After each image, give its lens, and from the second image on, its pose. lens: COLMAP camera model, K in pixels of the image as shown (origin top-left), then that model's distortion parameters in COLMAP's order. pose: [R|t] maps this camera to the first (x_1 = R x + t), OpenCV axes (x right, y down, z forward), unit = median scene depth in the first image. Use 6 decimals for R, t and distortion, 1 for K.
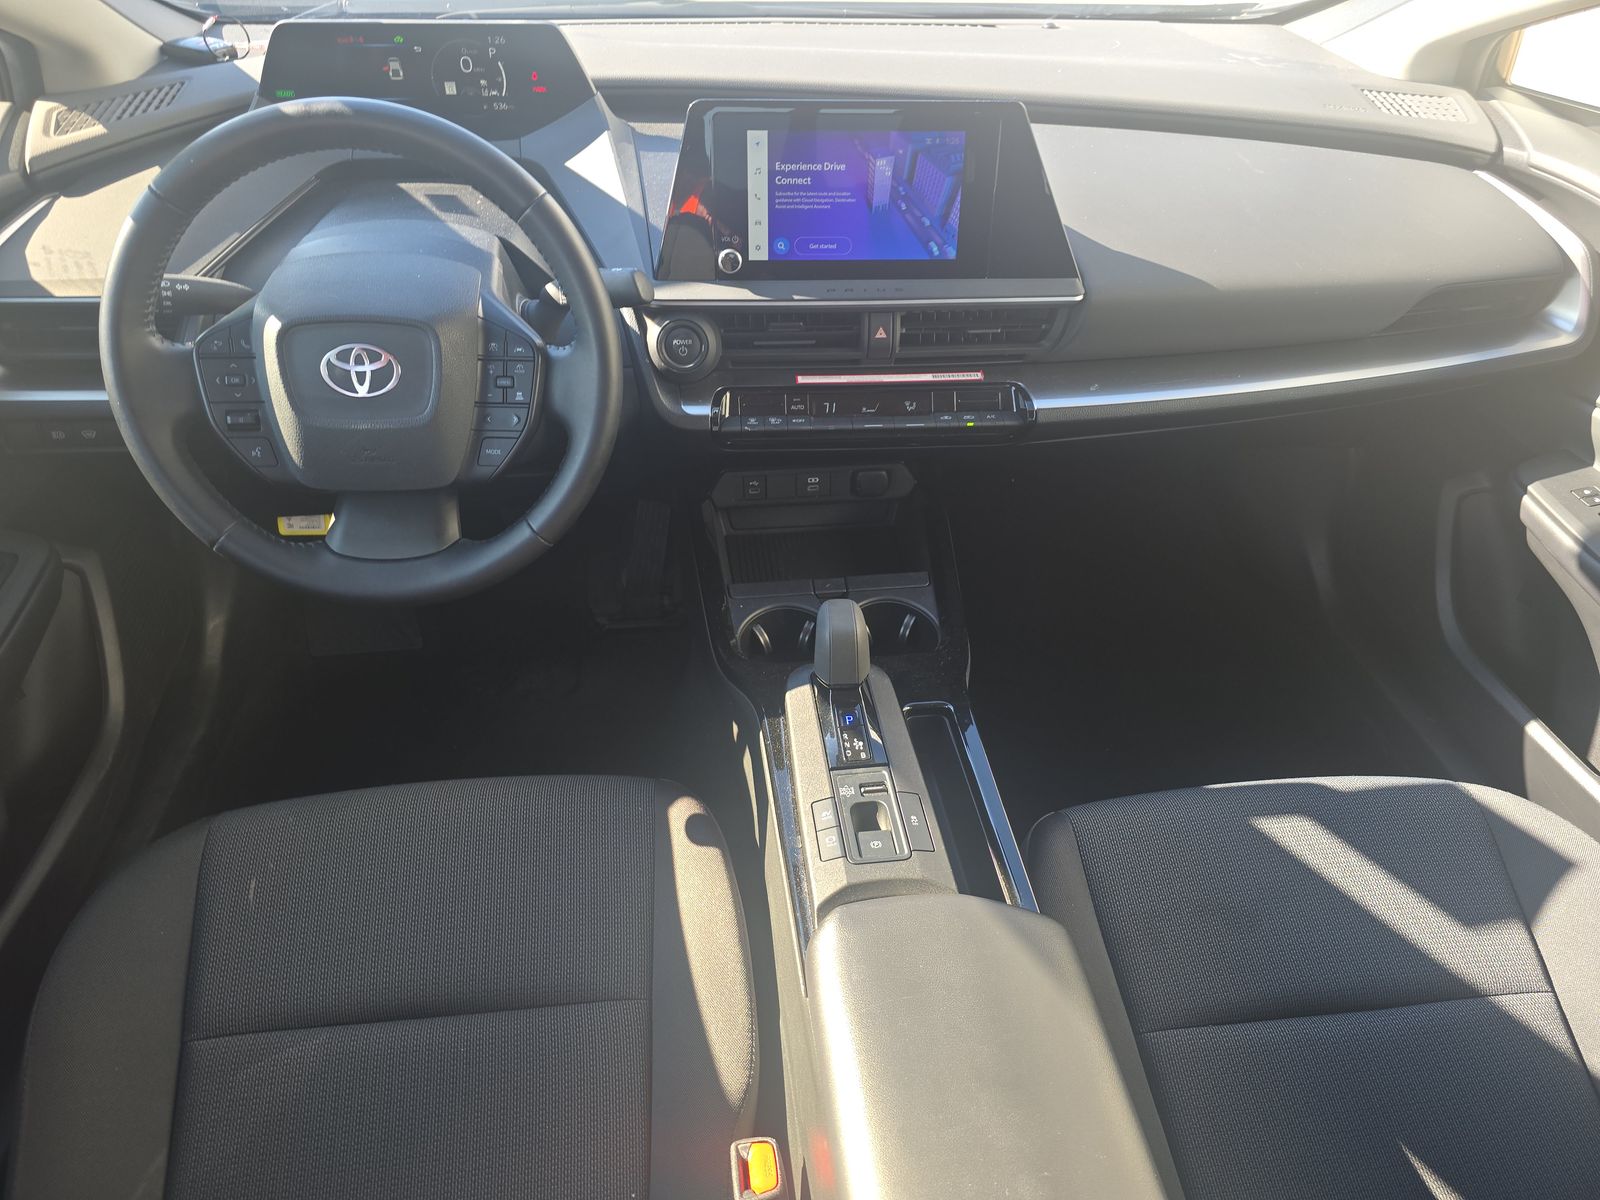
lens RADIAL K [[1037.7, 0, 800.0], [0, 1037.7, 600.0], [0, 0, 1]] dist [0.007124, -0.001003]
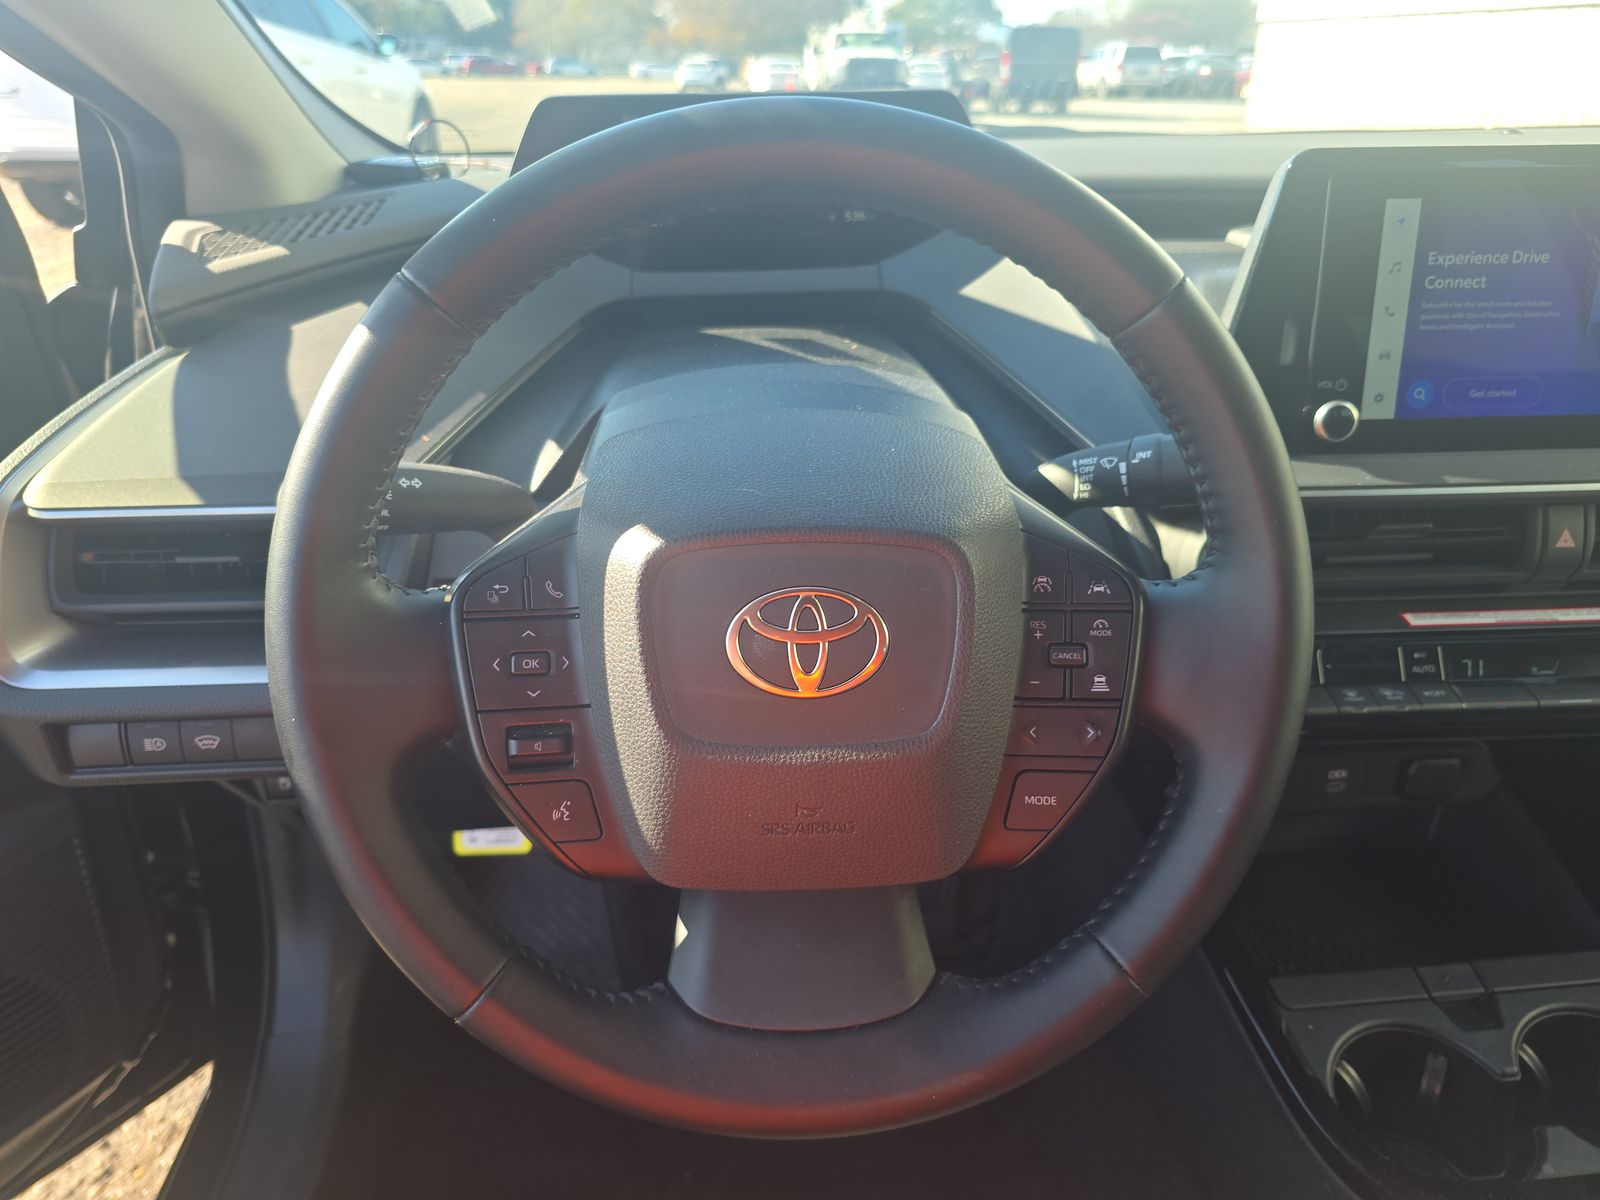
lens RADIAL K [[1037.7, 0, 800.0], [0, 1037.7, 600.0], [0, 0, 1]] dist [0.007124, -0.001003]
pose [[0.999015, -0.015695, -0.041501, -0.340861], [0.007653, 0.982280, -0.187262, -0.128180], [0.043705, 0.186760, 0.981433, 0.454377]]
